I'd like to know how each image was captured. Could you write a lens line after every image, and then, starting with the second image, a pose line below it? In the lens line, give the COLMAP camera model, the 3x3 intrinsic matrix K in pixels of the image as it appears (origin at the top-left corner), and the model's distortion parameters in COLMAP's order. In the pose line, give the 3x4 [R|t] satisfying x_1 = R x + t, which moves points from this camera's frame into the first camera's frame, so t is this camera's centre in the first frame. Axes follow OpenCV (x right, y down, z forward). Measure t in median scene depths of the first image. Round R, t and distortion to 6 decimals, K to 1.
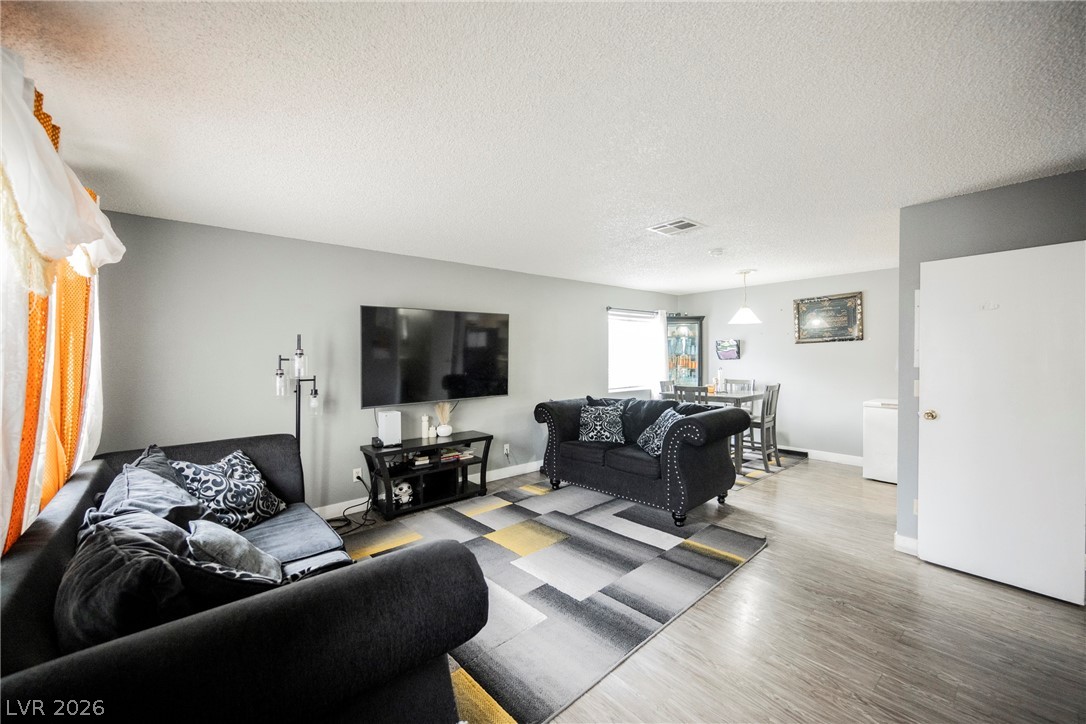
lens RADIAL K [[433.2, 0, 538.5], [0, 433.2, 362.9], [0, 0, 1]] dist [-0.002230, -0.000327]
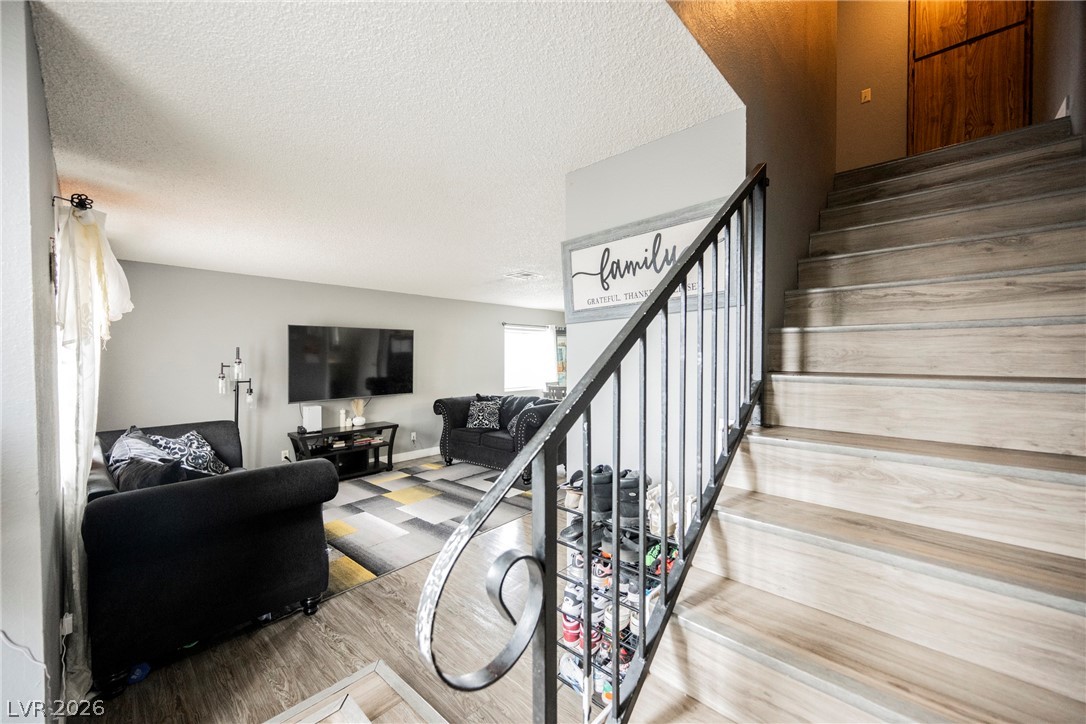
lens RADIAL K [[433.2, 0, 546.2], [0, 433.2, 360.7], [0, 0, 1]] dist [-0.002230, -0.000327]
pose [[0.991809, 0.005071, 0.127629, 0.183413], [-0.004151, 0.999963, -0.007474, -0.016128], [-0.127662, 0.006883, 0.991794, -0.372060]]
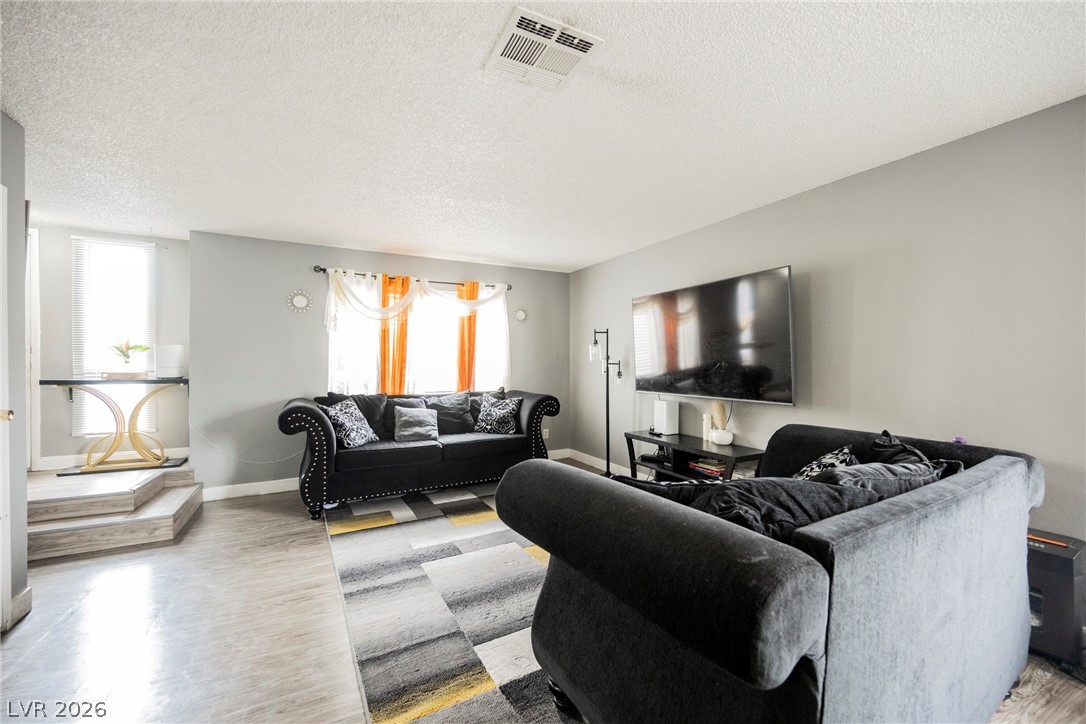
lens RADIAL K [[433.2, 0, 542.5], [0, 433.2, 360.9], [0, 0, 1]] dist [-0.002230, -0.000327]
pose [[-0.220715, 0.005220, -0.975324, 0.677238], [-0.013902, 0.999867, 0.008497, 0.020514], [0.975239, 0.015434, -0.220614, 0.957255]]
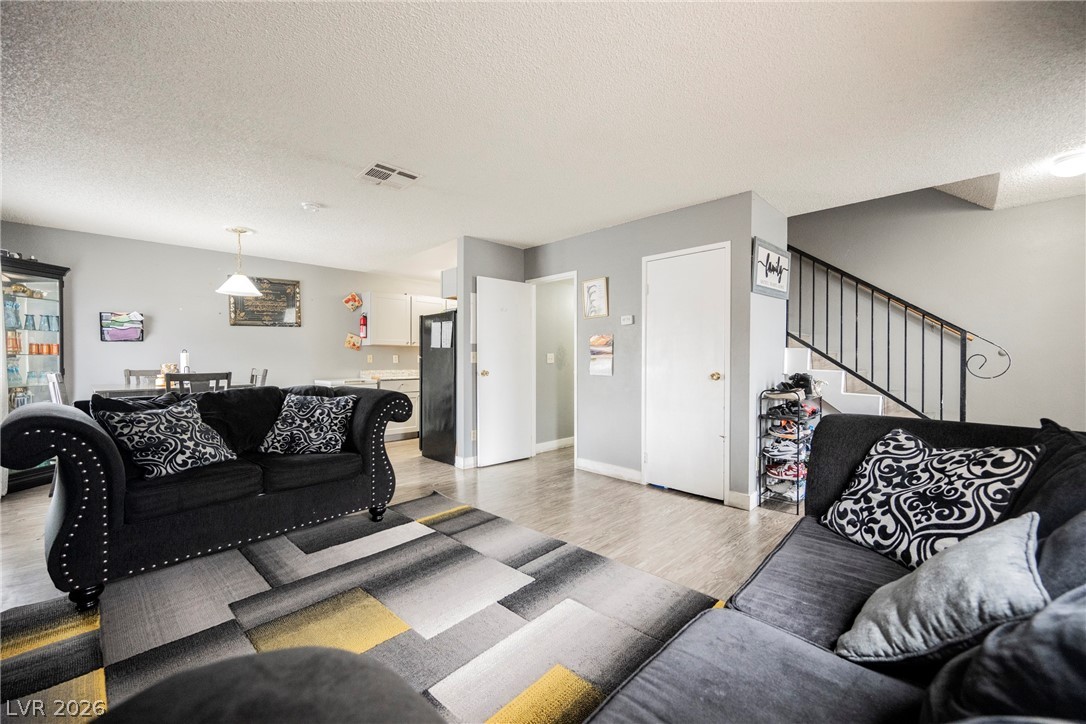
lens RADIAL K [[433.2, 0, 554.3], [0, 433.2, 363.7], [0, 0, 1]] dist [-0.002230, -0.000327]
pose [[-0.111532, -0.002981, 0.993756, -0.507552], [0.018599, 0.999814, 0.005086, 0.059112], [-0.993587, 0.019050, -0.111456, 0.661455]]
